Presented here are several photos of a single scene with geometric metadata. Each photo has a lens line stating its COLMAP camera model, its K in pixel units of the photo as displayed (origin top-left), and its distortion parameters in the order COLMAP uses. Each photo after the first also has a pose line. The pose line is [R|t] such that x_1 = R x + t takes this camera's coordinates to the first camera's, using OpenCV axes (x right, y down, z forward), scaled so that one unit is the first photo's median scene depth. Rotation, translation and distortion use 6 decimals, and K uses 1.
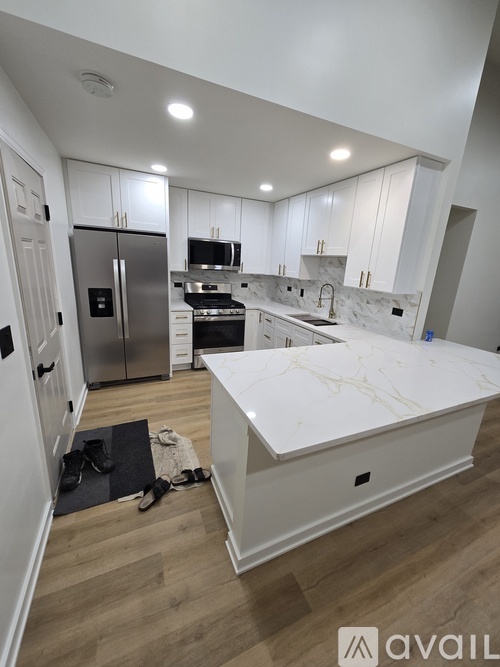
lens RADIAL K [[271.2, 0, 253.7], [0, 271.2, 332.1], [0, 0, 1]] dist [0.002816, -0.000144]
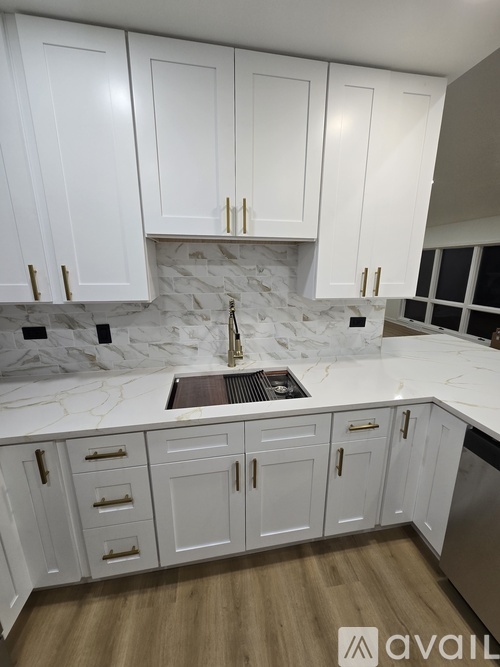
lens RADIAL K [[271.2, 0, 254.1], [0, 271.2, 332.4], [0, 0, 1]] dist [0.002816, -0.000144]
pose [[0.254027, -0.286260, 0.923865, -0.176072], [0.255931, 0.941044, 0.221212, -0.244407], [-0.932722, 0.180252, 0.312313, 0.926301]]
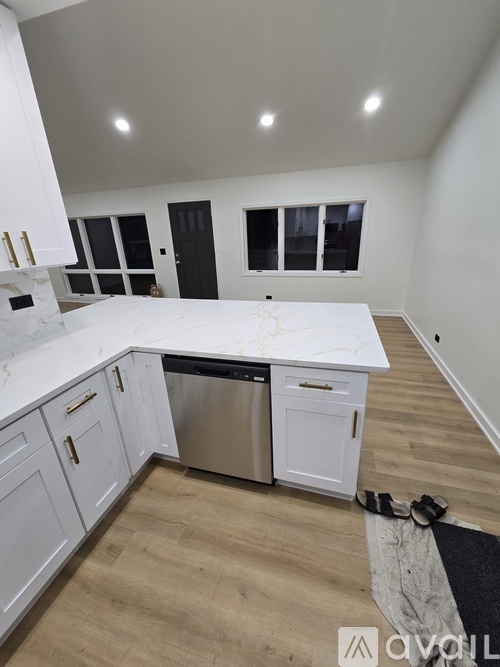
lens RADIAL K [[271.2, 0, 256.4], [0, 271.2, 332.4], [0, 0, 1]] dist [0.002816, -0.000144]
pose [[-0.761229, -0.251557, 0.597704, -0.196536], [0.157924, 0.822033, 0.547102, -0.232851], [-0.628960, 0.510862, -0.586028, 0.946756]]
